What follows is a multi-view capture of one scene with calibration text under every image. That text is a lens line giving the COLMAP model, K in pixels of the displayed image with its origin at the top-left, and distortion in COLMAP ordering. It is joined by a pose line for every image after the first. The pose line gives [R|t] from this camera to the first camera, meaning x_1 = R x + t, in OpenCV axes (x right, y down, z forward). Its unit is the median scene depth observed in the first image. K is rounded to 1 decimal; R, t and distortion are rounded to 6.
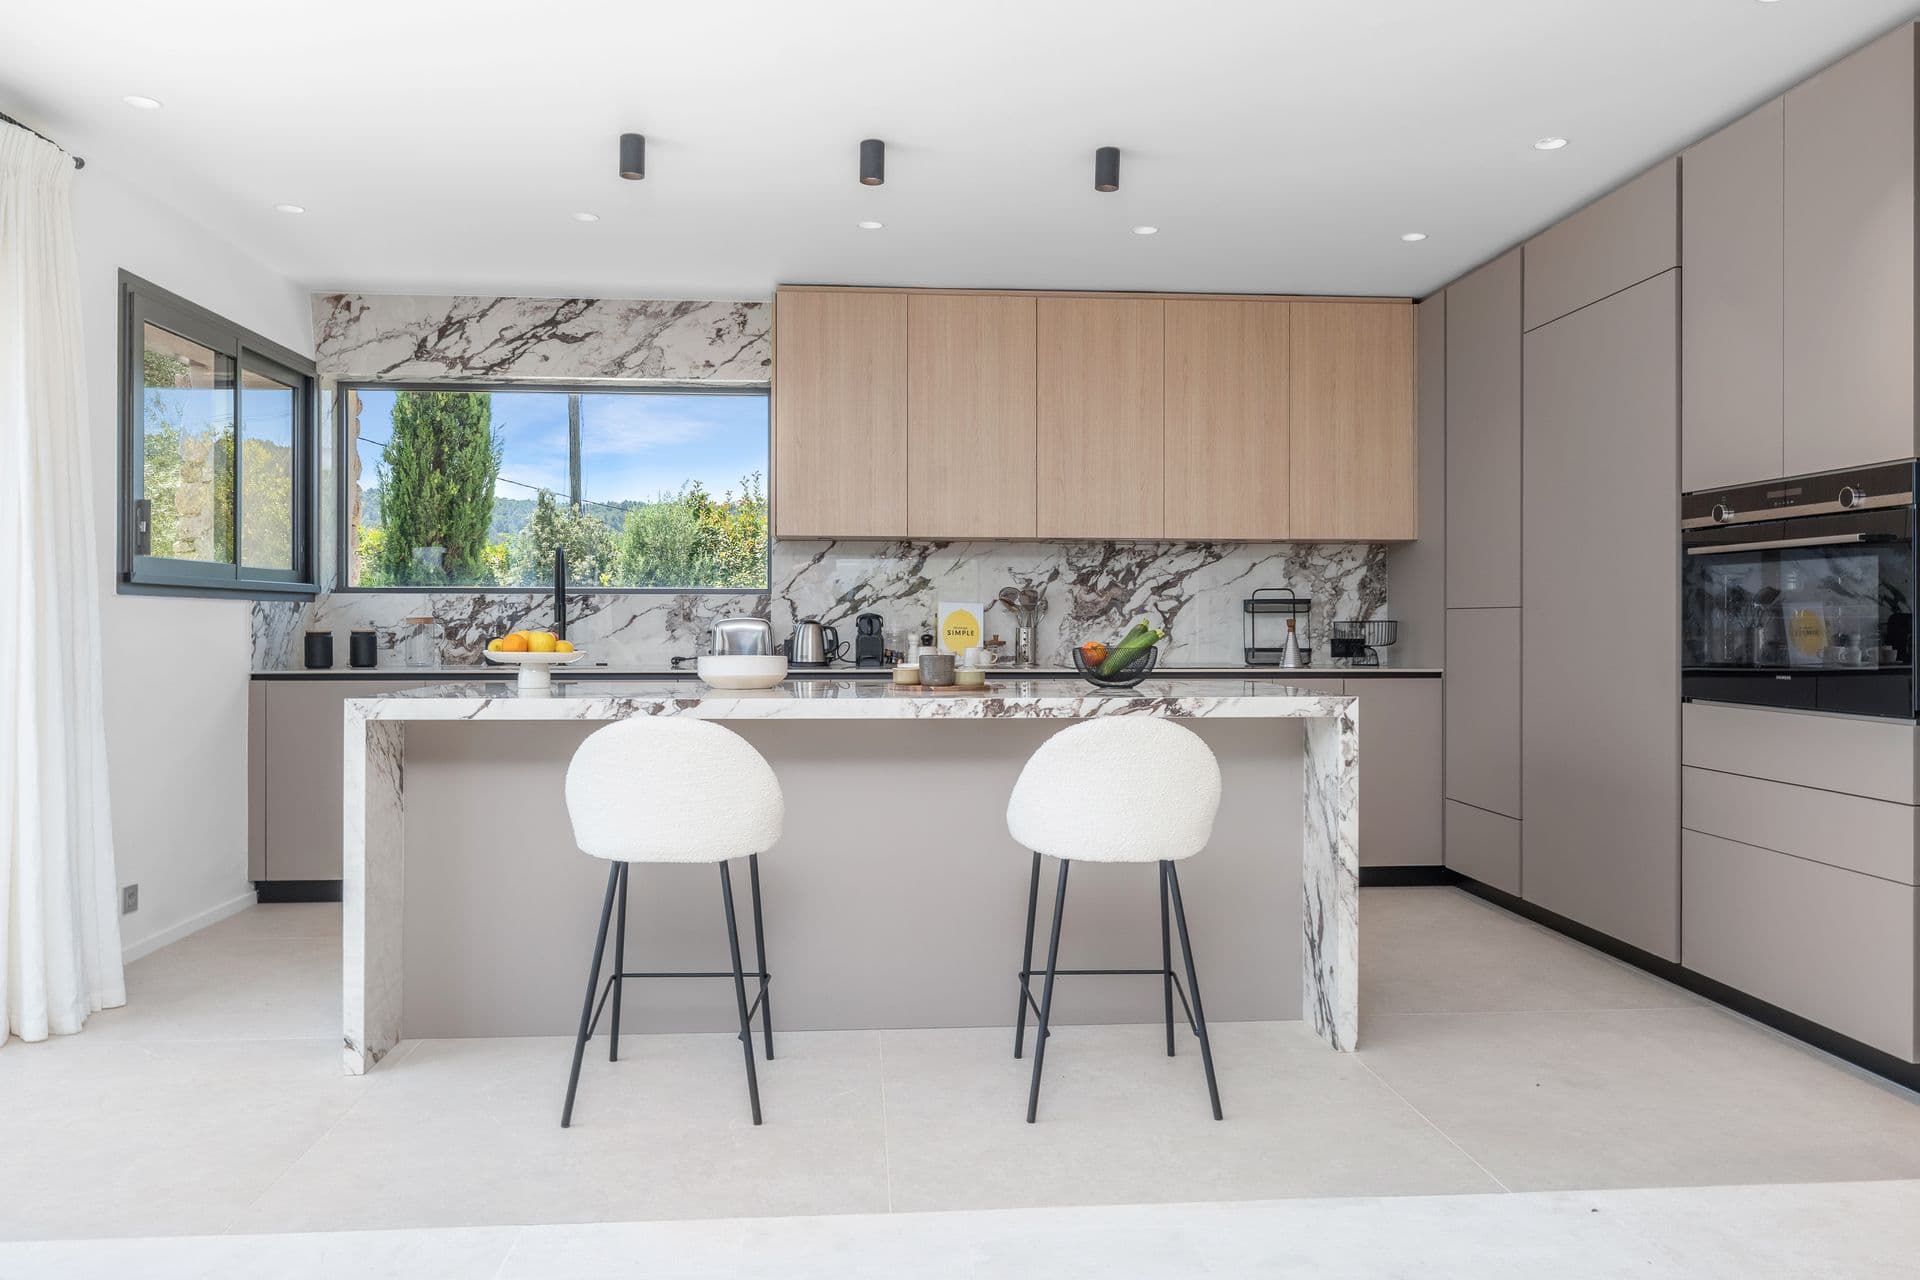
lens RADIAL K [[1357.4, 0, 959.2], [0, 1357.4, 636.6], [0, 0, 1]] dist [-0.043101, 0.000908]
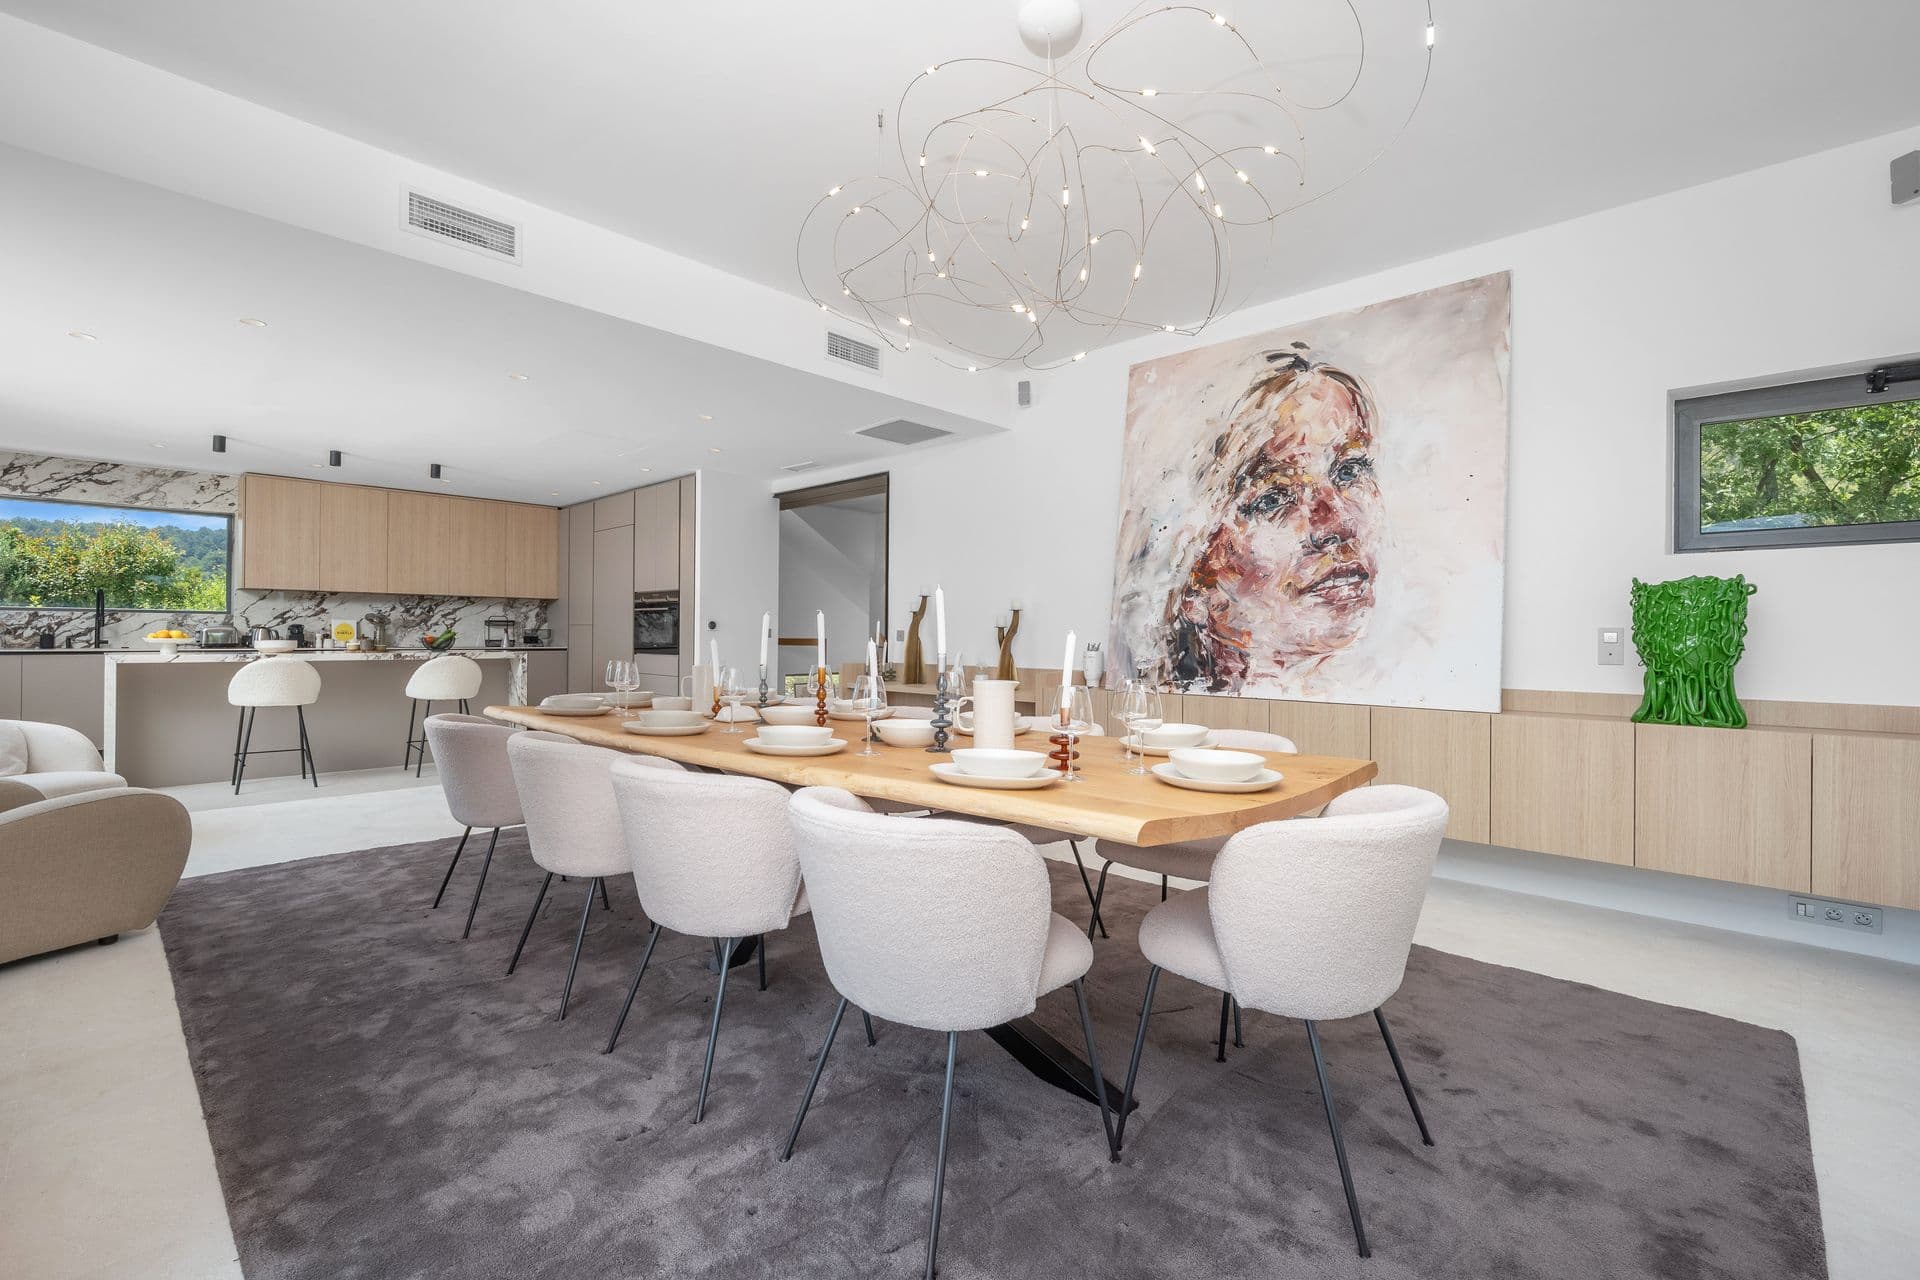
lens RADIAL K [[833.2, 0, 959.1], [0, 833.2, 633.4], [0, 0, 1]] dist [-0.000966, 0.000100]
pose [[0.741274, 0.005429, 0.671181, -0.174009], [-0.000043, 0.999968, -0.008042, 0.008912], [-0.671203, 0.005932, 0.741250, -0.733077]]
